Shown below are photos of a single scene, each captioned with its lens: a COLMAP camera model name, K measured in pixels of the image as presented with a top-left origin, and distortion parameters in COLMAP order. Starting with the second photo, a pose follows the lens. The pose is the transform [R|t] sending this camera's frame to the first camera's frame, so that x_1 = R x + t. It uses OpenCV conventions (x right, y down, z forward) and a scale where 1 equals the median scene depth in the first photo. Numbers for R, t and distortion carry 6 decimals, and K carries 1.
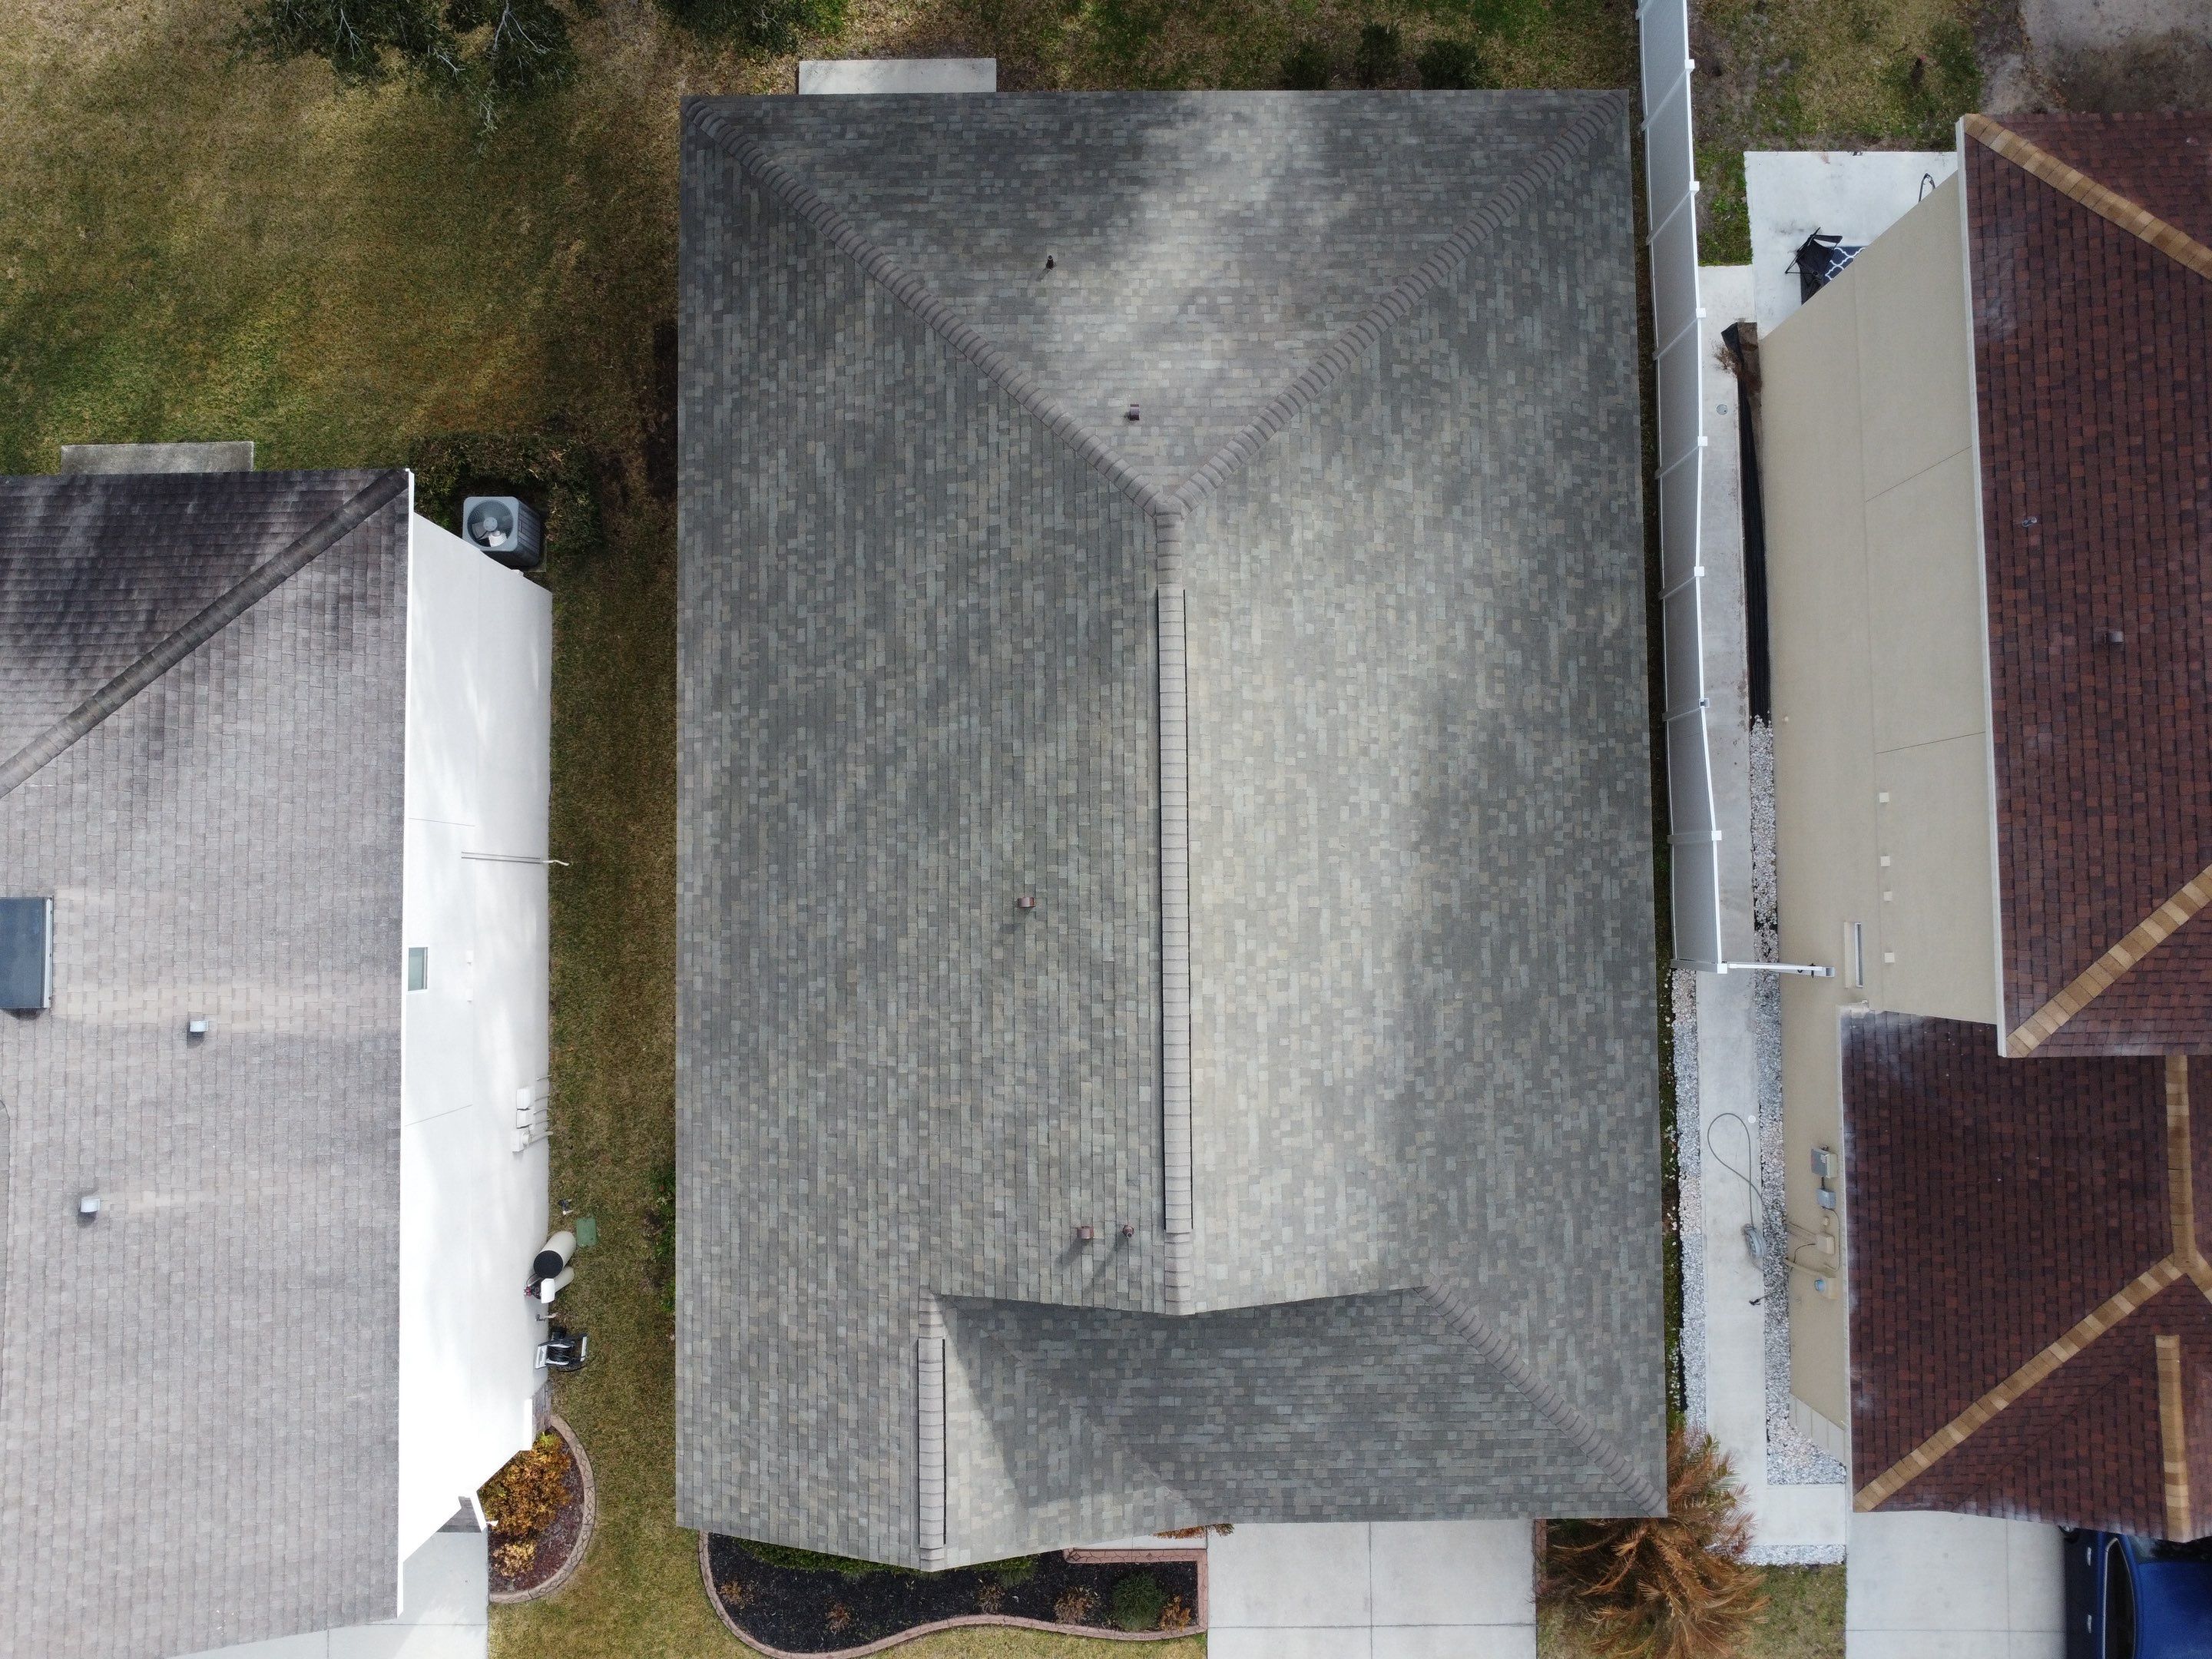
lens RADIAL K [[1598.2, 0, 1096.3], [0, 1598.2, 821.1], [0, 0, 1]] dist [-0.029040, -0.008054]
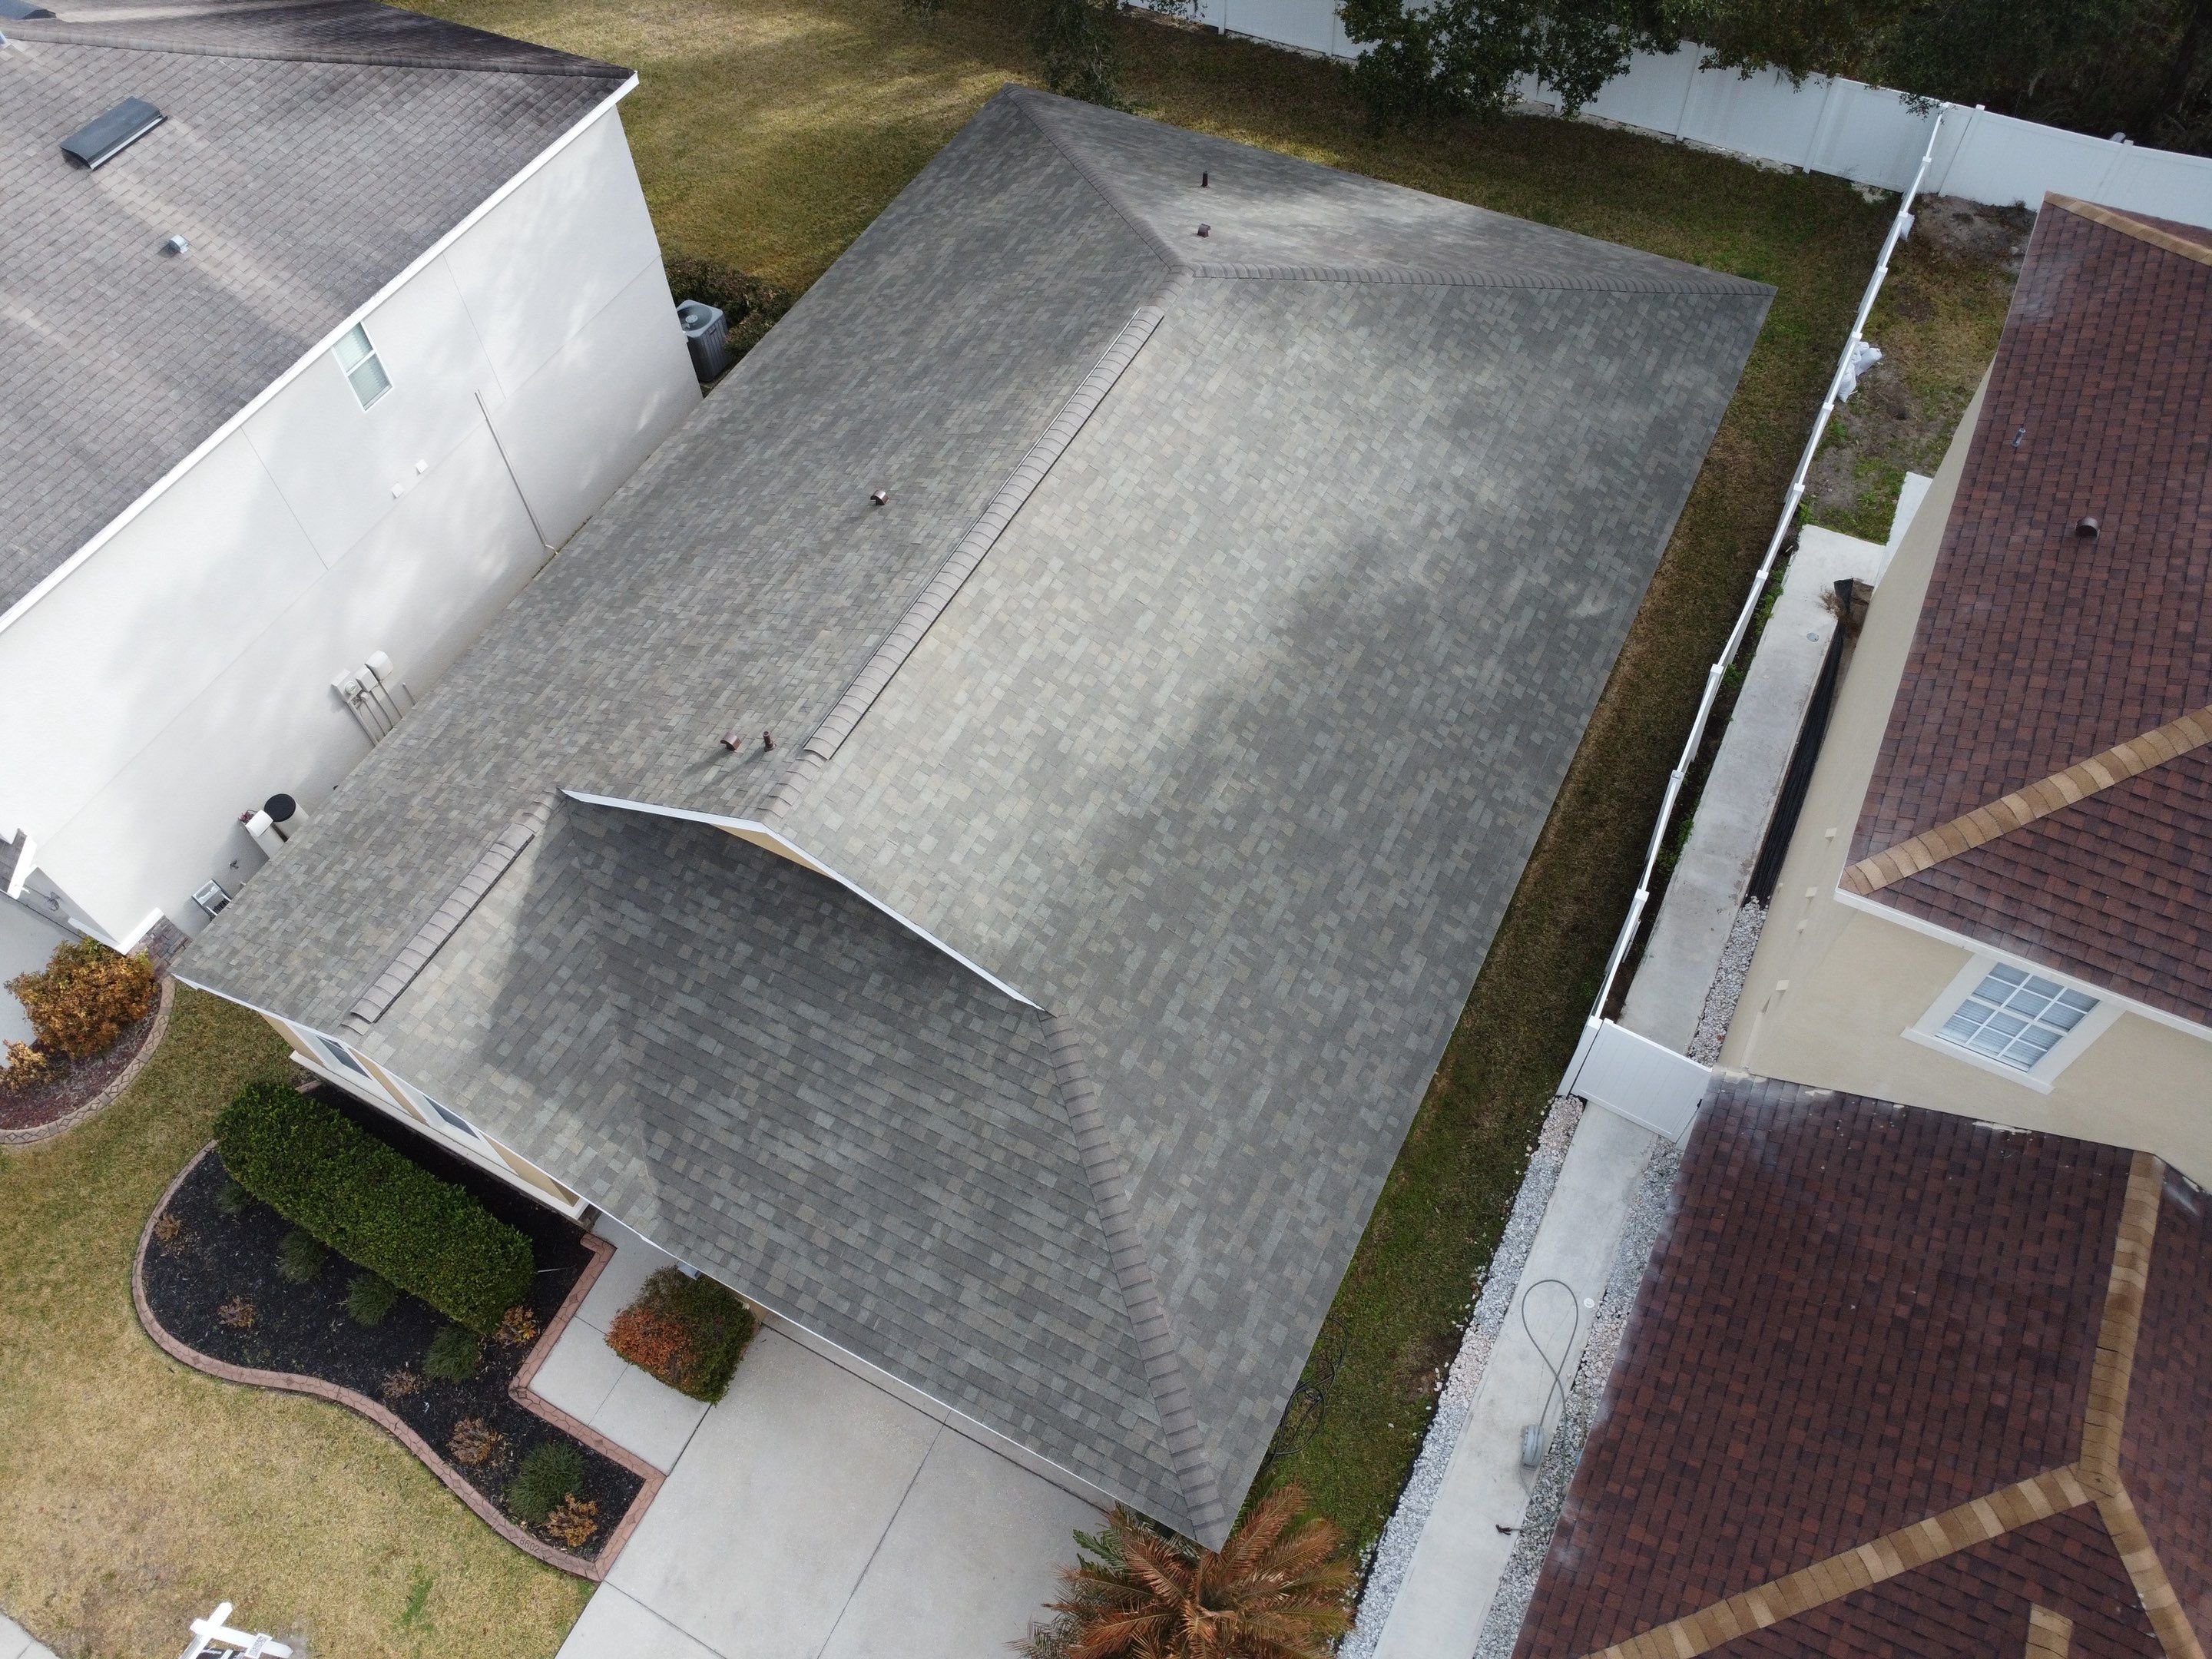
lens RADIAL K [[1598.2, 0, 1095.9], [0, 1598.2, 822.2], [0, 0, 1]] dist [-0.029040, -0.008054]
pose [[0.880389, 0.371615, -0.294649, 0.406271], [-0.470116, 0.765715, -0.438943, 0.533177], [0.062500, 0.524960, 0.848829, 0.272051]]
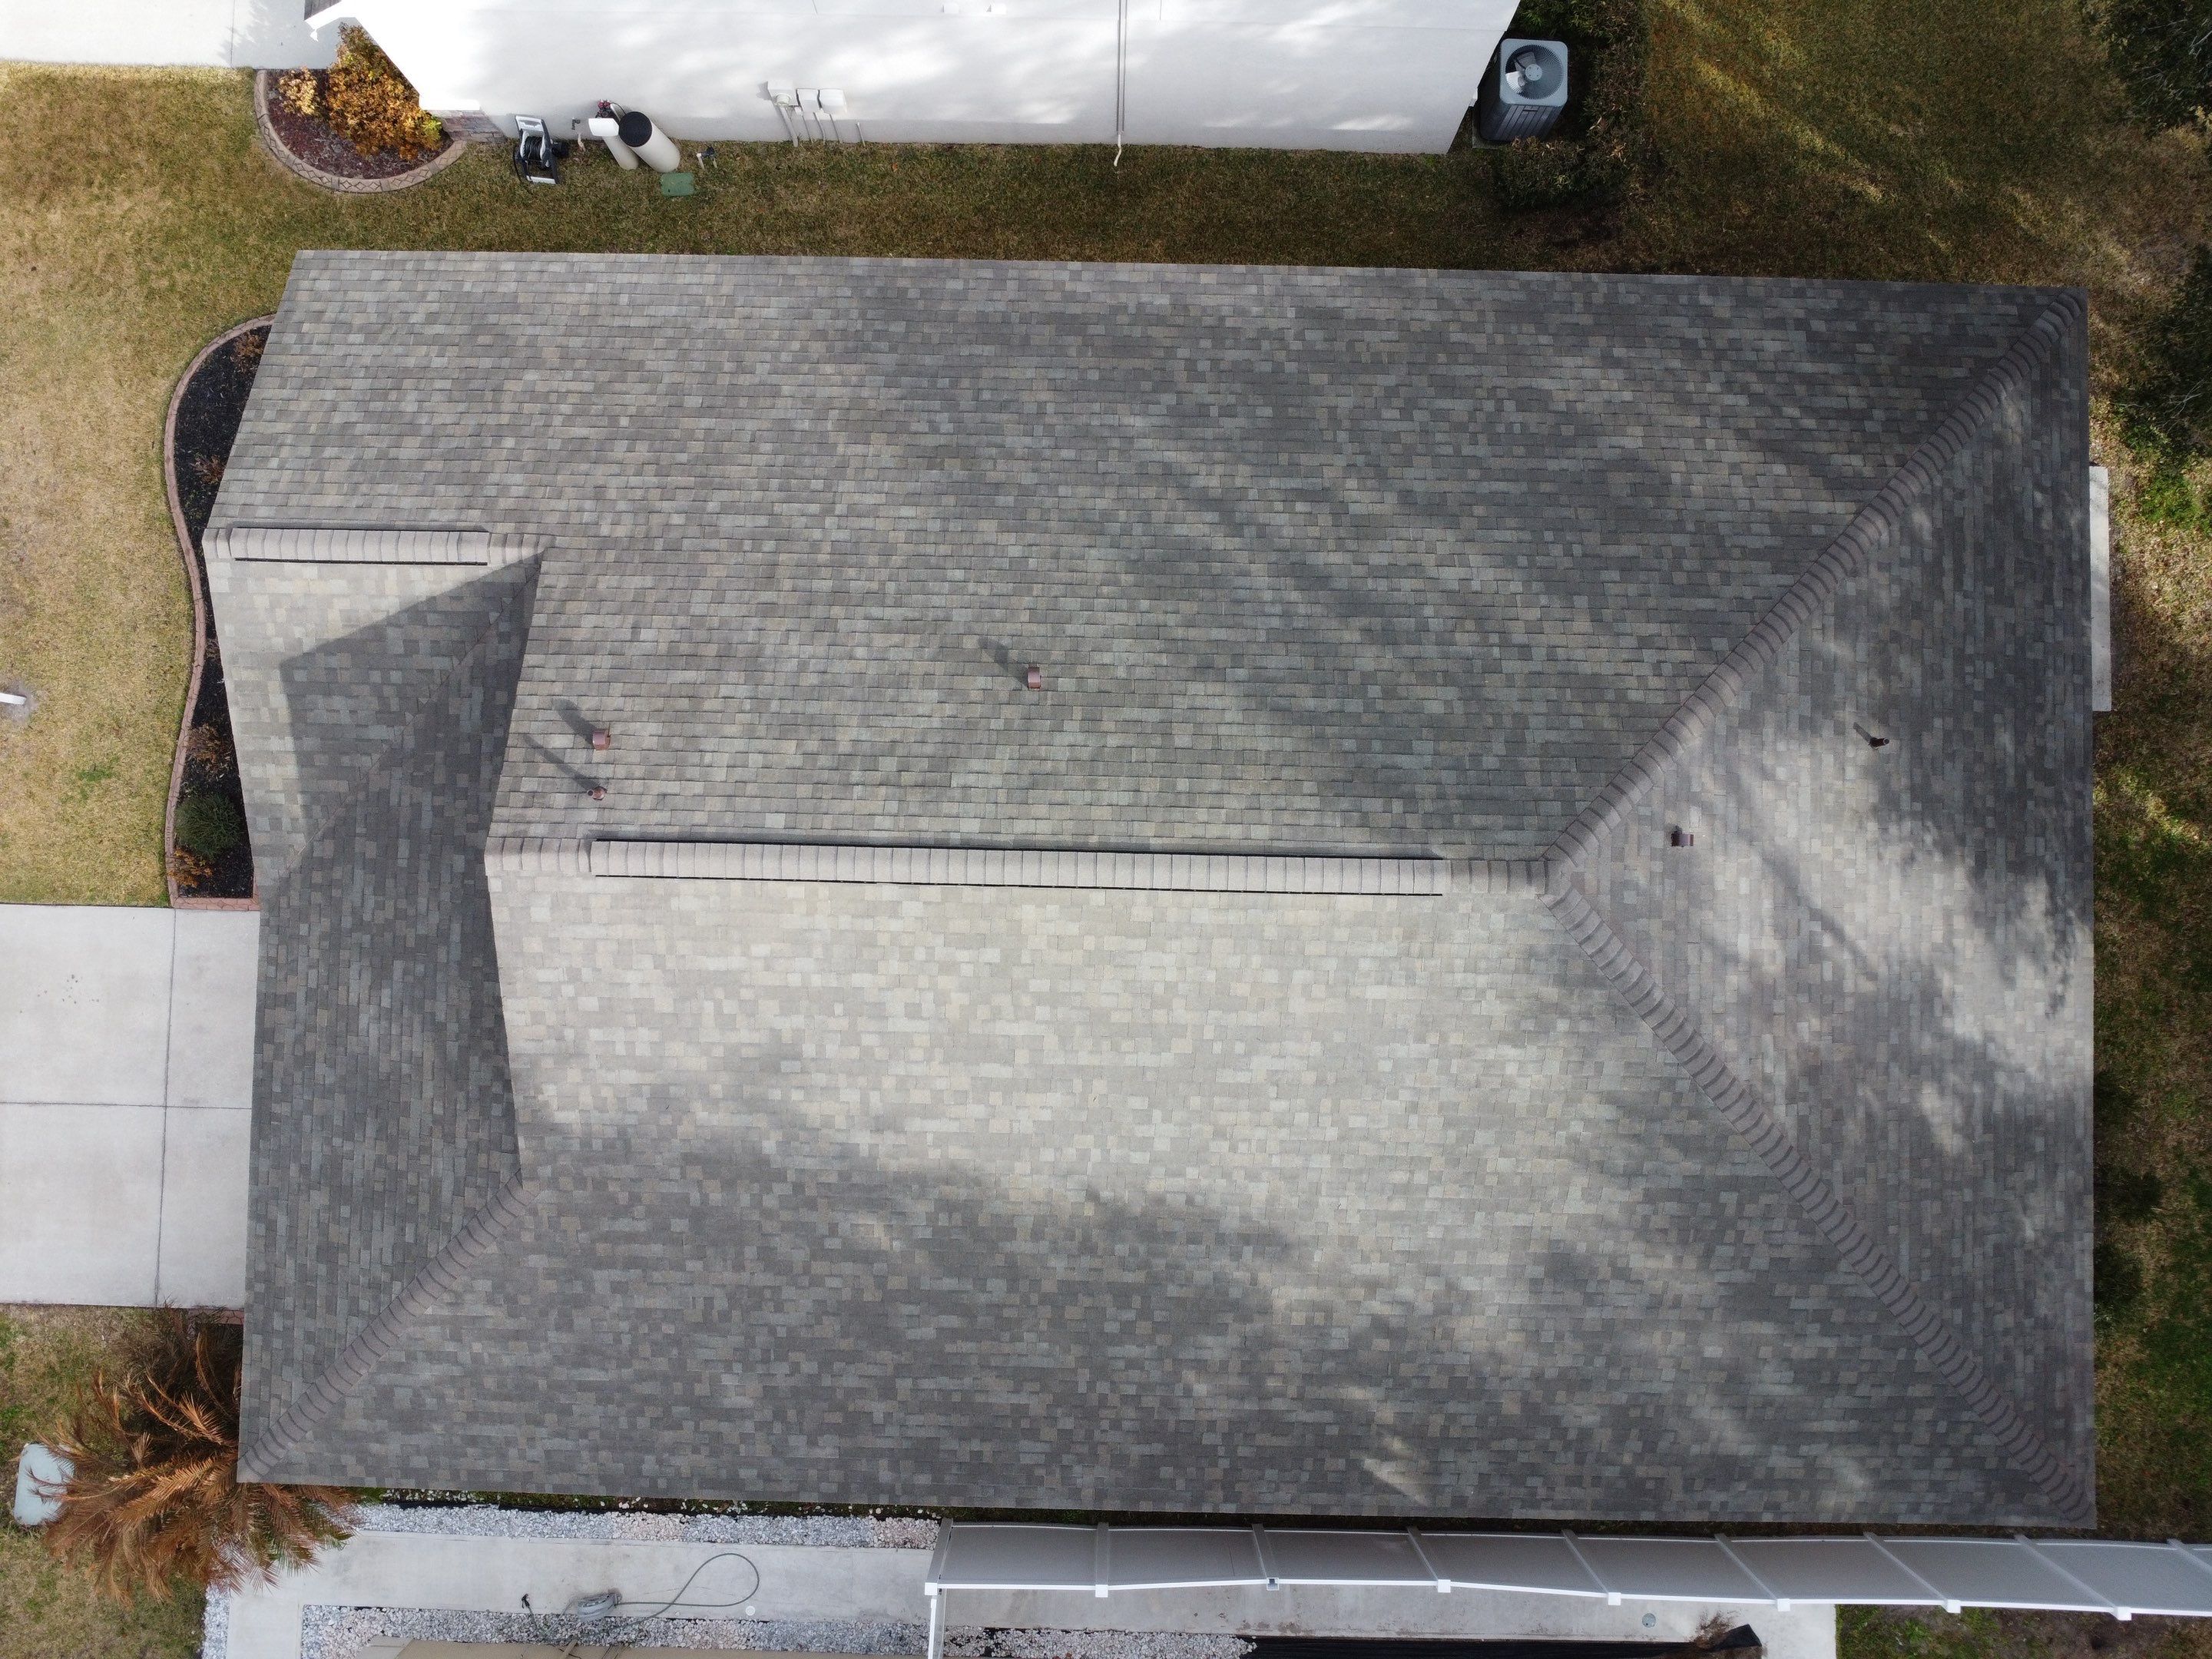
lens RADIAL K [[1598.2, 0, 1094.0], [0, 1598.2, 821.4], [0, 0, 1]] dist [-0.029040, -0.008054]
pose [[-0.032516, 0.998317, -0.048015, 0.056855], [-0.997953, -0.029782, 0.056597, -0.022039], [0.055071, 0.049757, 0.997242, 0.228202]]
